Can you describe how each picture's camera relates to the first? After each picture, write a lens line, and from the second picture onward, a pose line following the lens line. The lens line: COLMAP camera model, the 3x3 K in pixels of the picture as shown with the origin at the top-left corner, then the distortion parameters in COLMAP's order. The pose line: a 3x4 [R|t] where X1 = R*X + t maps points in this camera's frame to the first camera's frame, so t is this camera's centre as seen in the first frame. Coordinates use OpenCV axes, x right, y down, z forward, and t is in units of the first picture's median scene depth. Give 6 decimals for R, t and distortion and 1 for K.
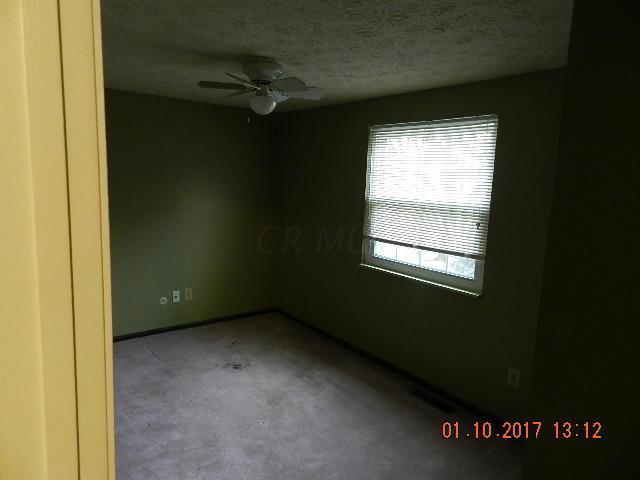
lens RADIAL K [[421.3, 0, 320.0], [0, 421.3, 240.0], [0, 0, 1]] dist [-0.000323, -0.000073]
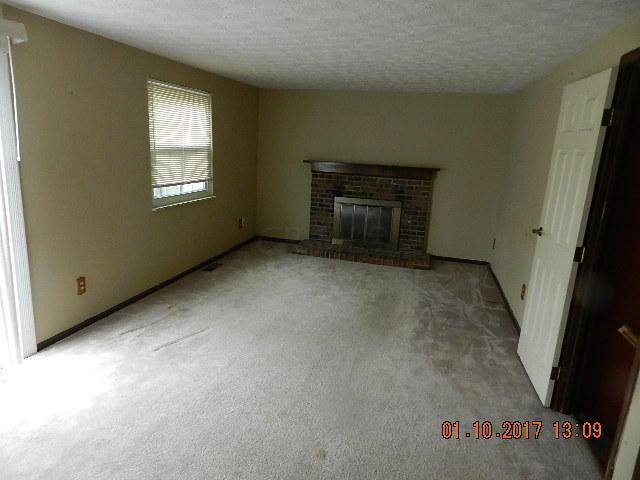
lens RADIAL K [[421.3, 0, 320.0], [0, 421.3, 240.0], [0, 0, 1]] dist [-0.000323, -0.000073]
pose [[-0.574223, -0.251134, 0.779231, -1.248860], [0.043677, 0.941039, 0.335468, -0.263441], [-0.817533, 0.226668, -0.529397, 1.523610]]
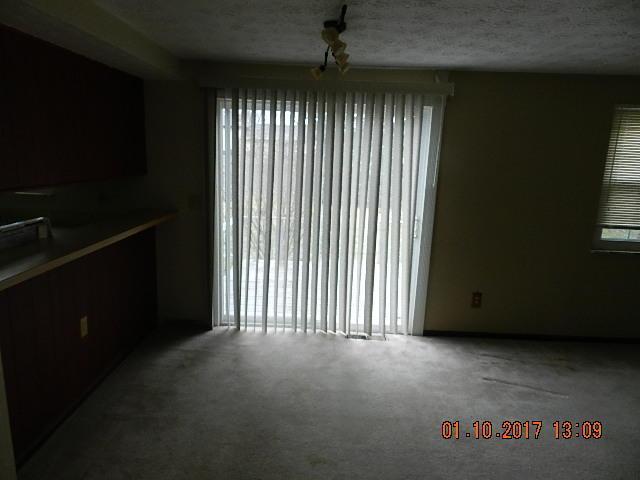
lens RADIAL K [[421.3, 0, 320.0], [0, 421.3, 240.0], [0, 0, 1]] dist [-0.000323, -0.000073]
pose [[0.666517, -0.156890, 0.728794, -1.240468], [0.100315, 0.987588, 0.120858, -0.178832], [-0.738709, -0.007445, 0.673983, 0.991171]]
